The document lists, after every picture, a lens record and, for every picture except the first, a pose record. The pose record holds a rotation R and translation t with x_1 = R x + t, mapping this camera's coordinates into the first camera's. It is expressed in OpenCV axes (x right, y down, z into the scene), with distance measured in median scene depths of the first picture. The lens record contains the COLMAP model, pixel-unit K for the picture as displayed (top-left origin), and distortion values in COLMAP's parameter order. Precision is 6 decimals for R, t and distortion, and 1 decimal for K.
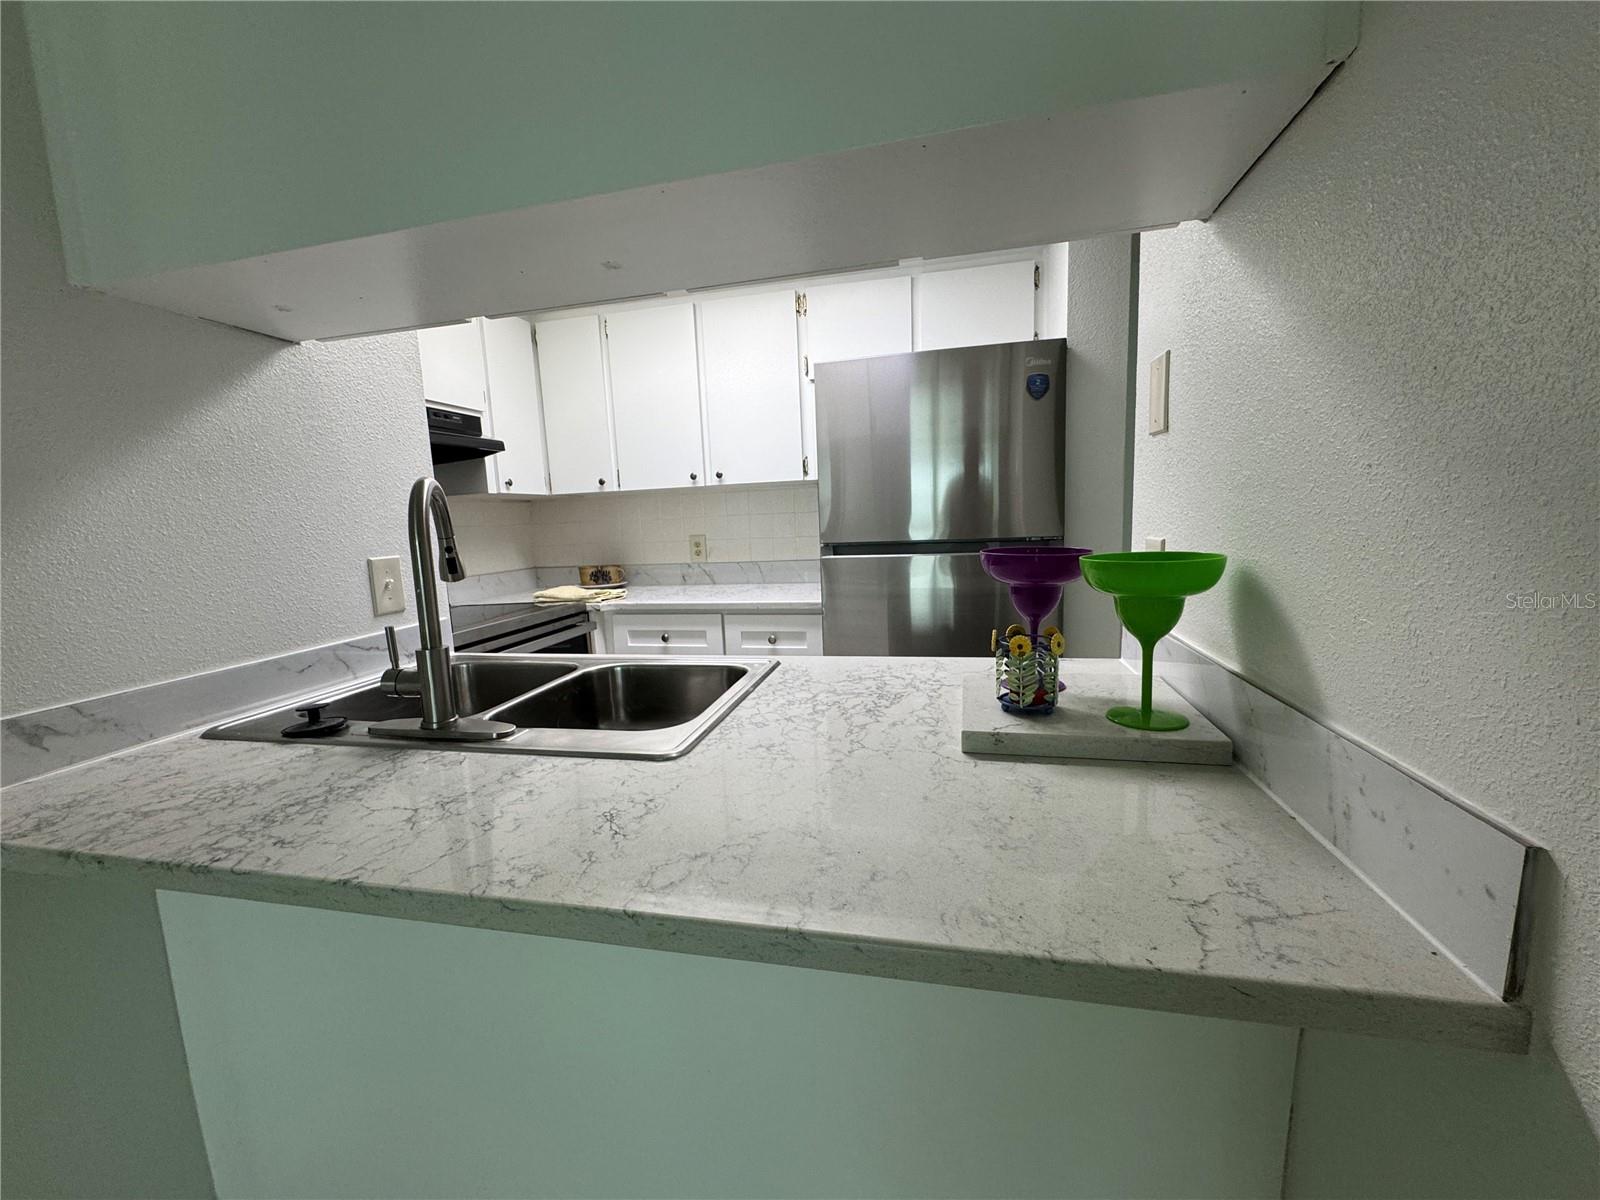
lens RADIAL K [[638.7, 0, 797.7], [0, 638.7, 594.8], [0, 0, 1]] dist [-0.003048, 0.000284]
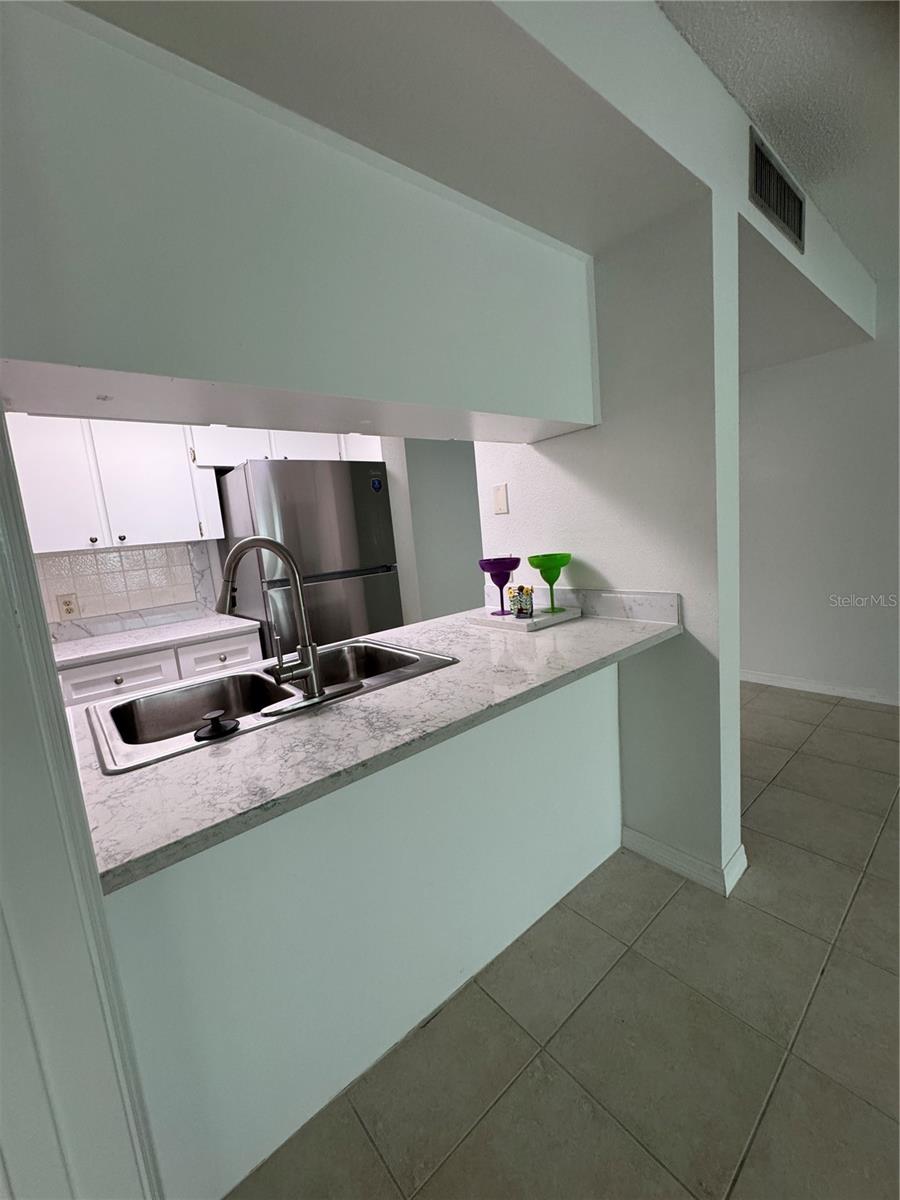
lens RADIAL K [[479.1, 0, 452.1], [0, 479.1, 598.6], [0, 0, 1]] dist [-0.003048, 0.000284]
pose [[0.597046, -0.125831, 0.792277, -1.203498], [0.168113, 0.985317, 0.029803, -0.004231], [-0.784394, 0.115398, 0.609433, 0.004374]]
